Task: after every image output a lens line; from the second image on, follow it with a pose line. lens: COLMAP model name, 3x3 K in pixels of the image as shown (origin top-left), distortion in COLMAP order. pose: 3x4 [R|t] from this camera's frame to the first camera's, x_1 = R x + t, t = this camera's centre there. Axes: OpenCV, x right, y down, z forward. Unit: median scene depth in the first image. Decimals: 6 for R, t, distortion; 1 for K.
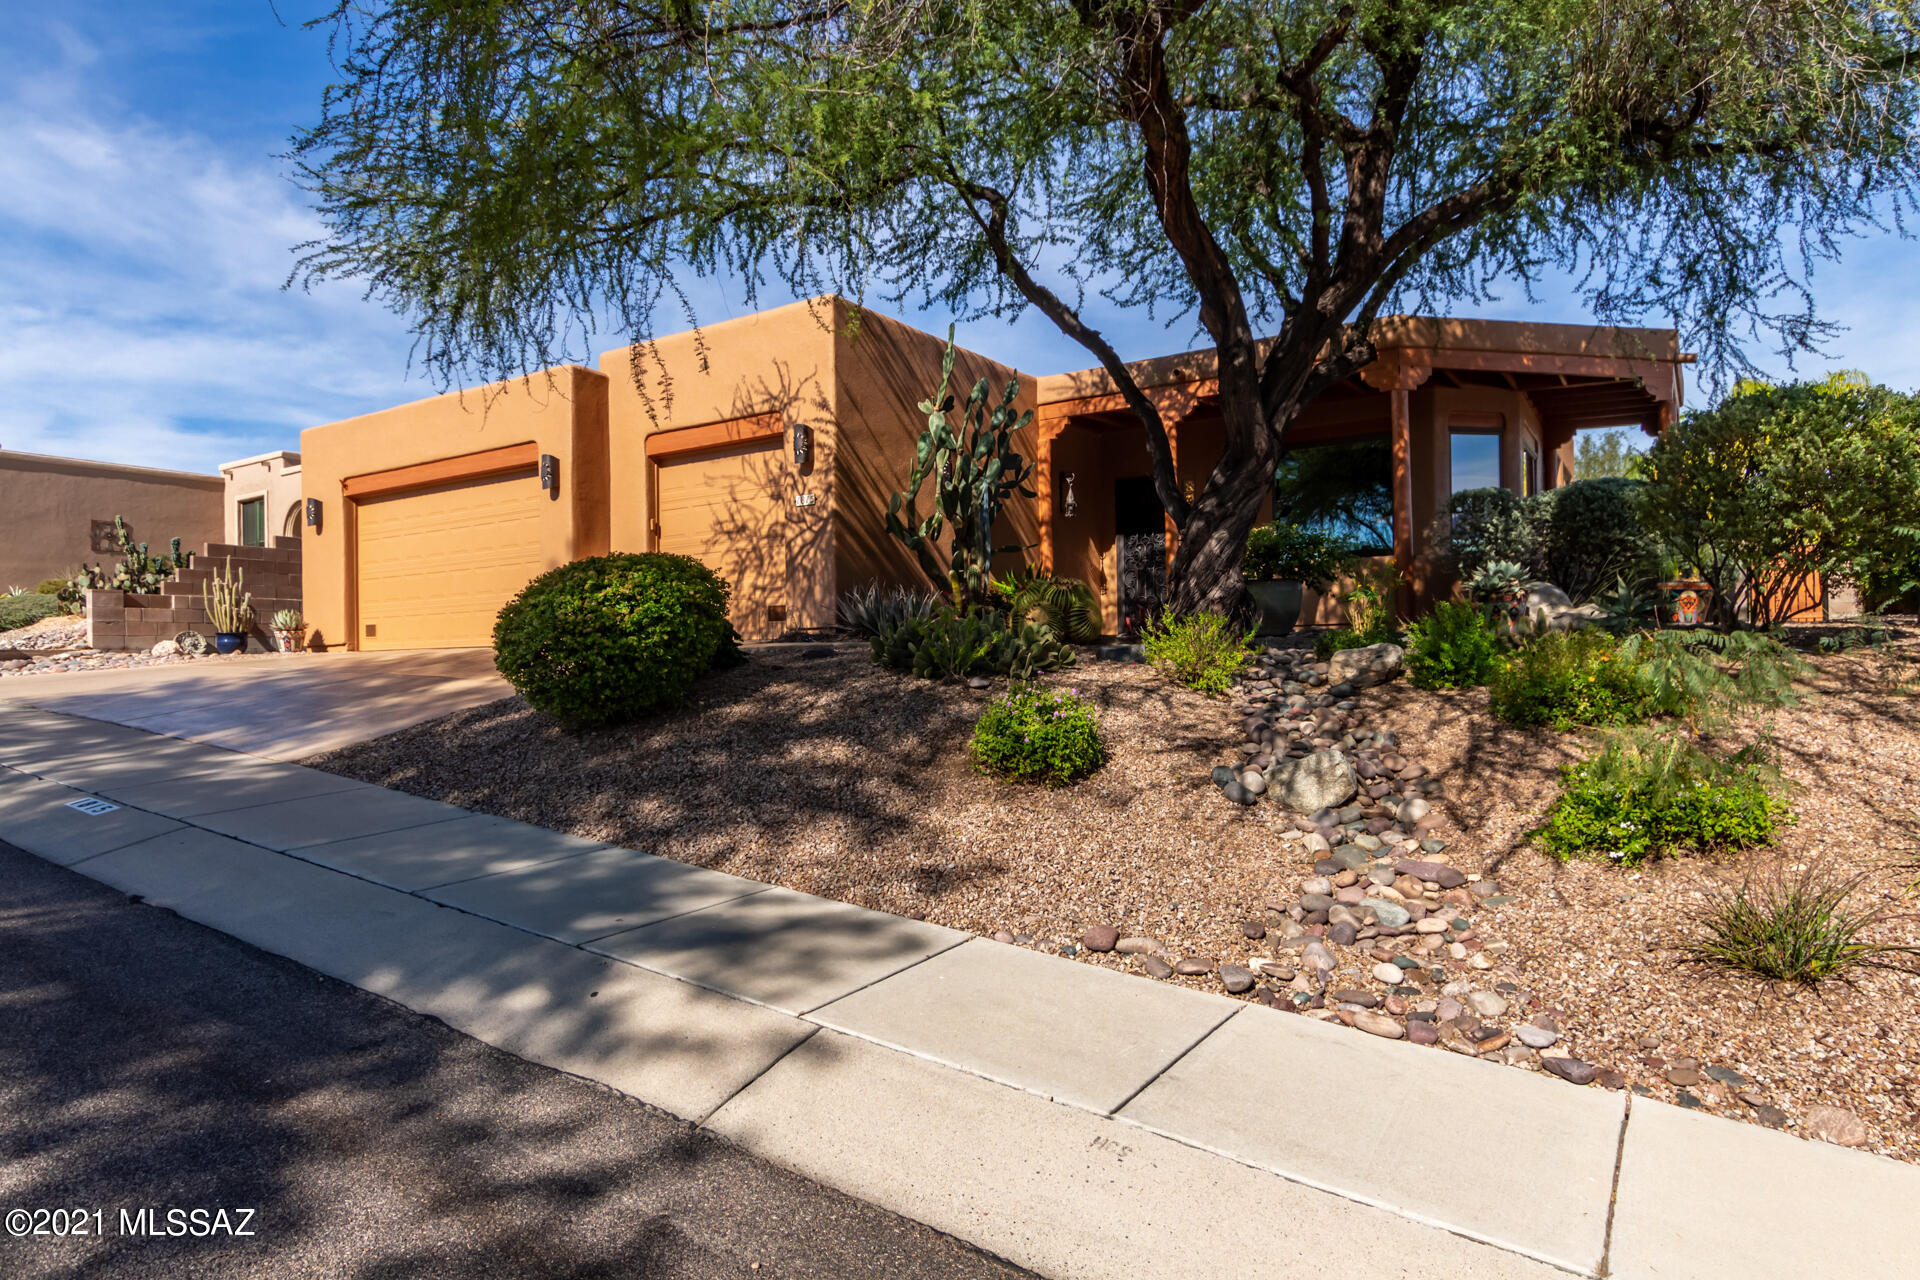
lens RADIAL K [[1039.4, 0, 955.8], [0, 1039.4, 637.9], [0, 0, 1]] dist [0.004997, 0.000389]
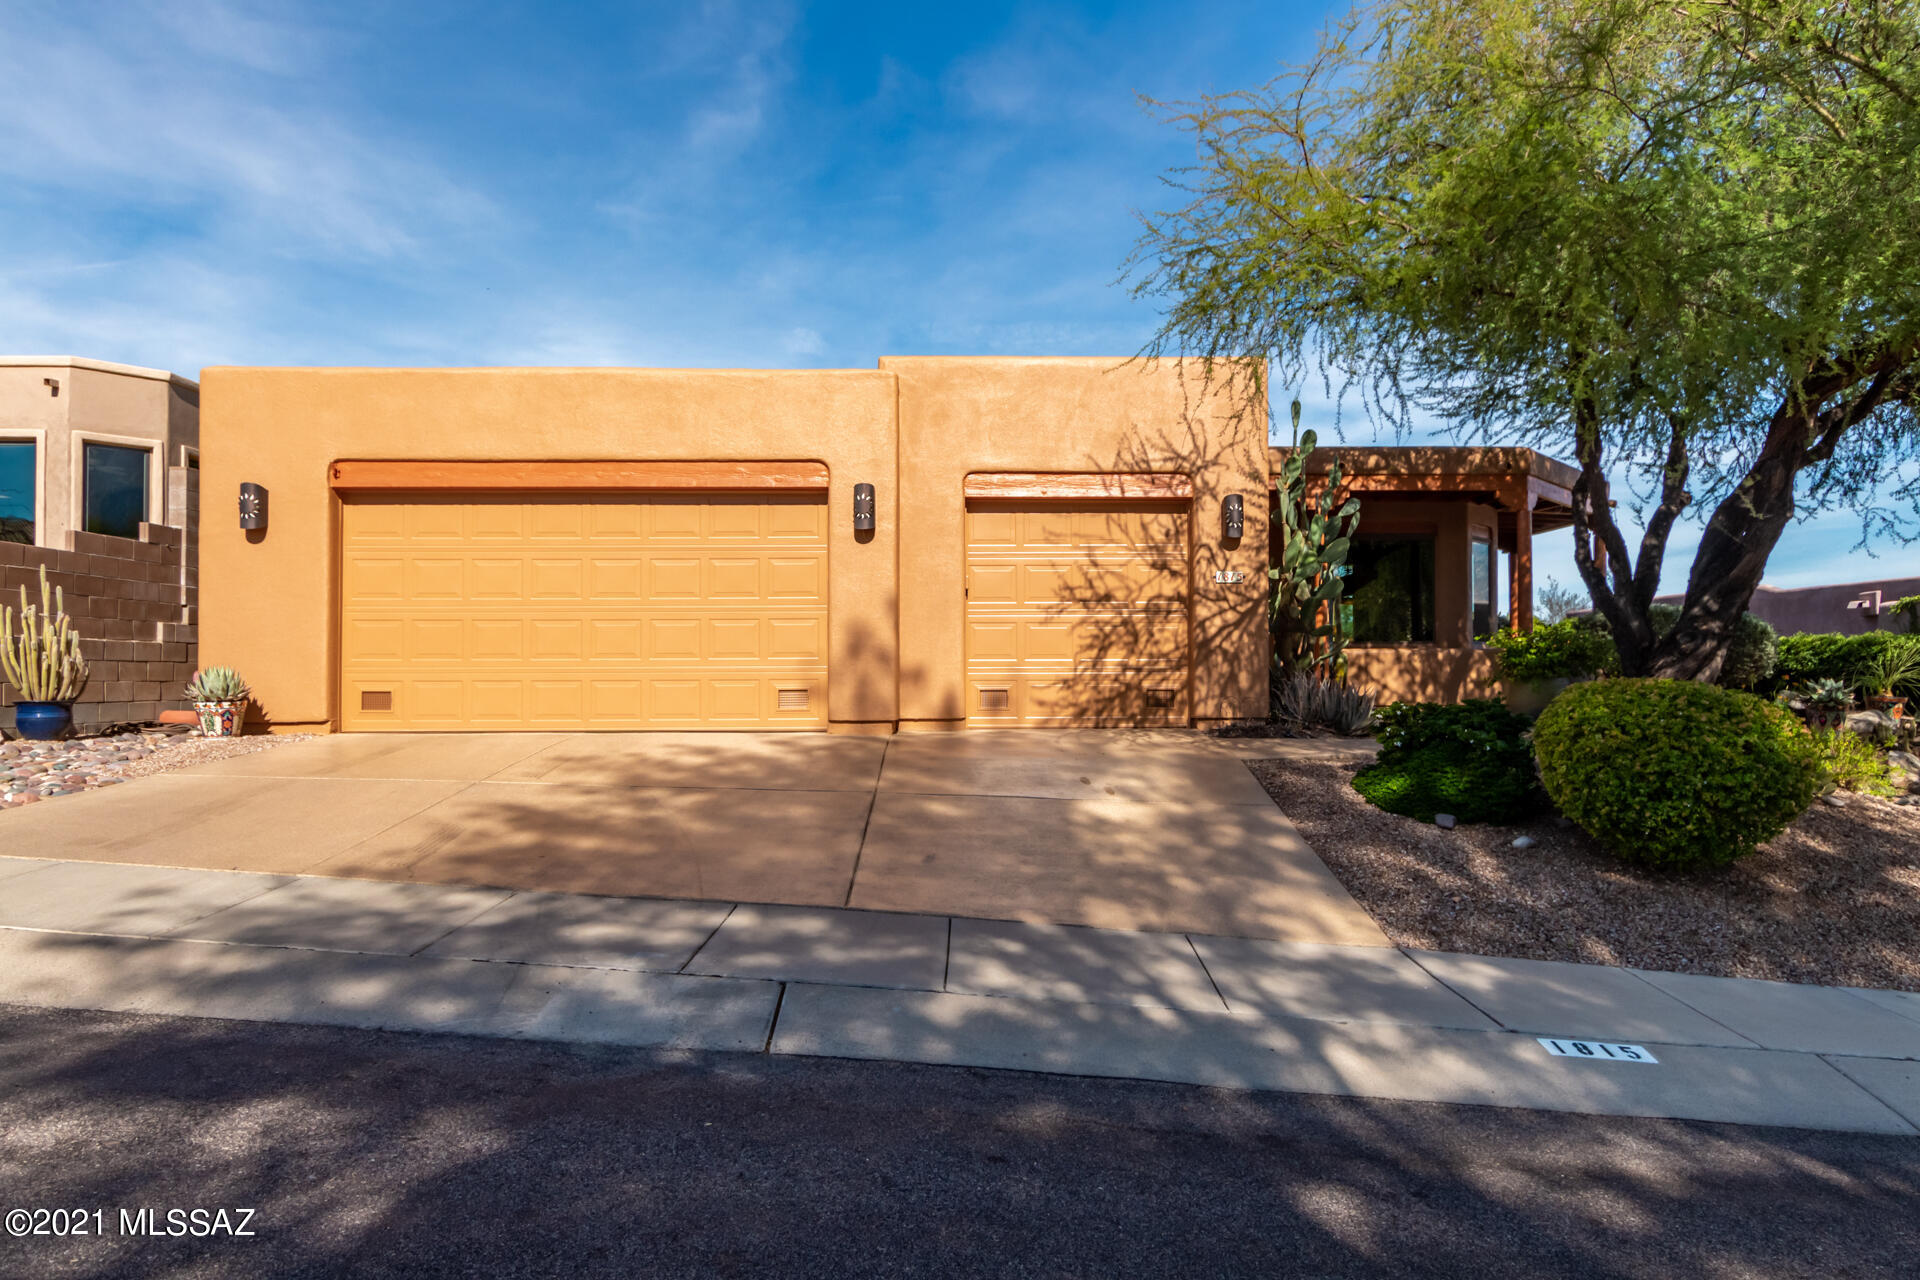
lens RADIAL K [[1086.5, 0, 959.0], [0, 1086.5, 642.6], [0, 0, 1]] dist [-0.004507, 0.000385]
pose [[0.839534, 0.029209, 0.542522, -0.823115], [-0.021916, 0.999562, -0.019902, -0.049299], [-0.542865, 0.004818, 0.839806, 0.319660]]
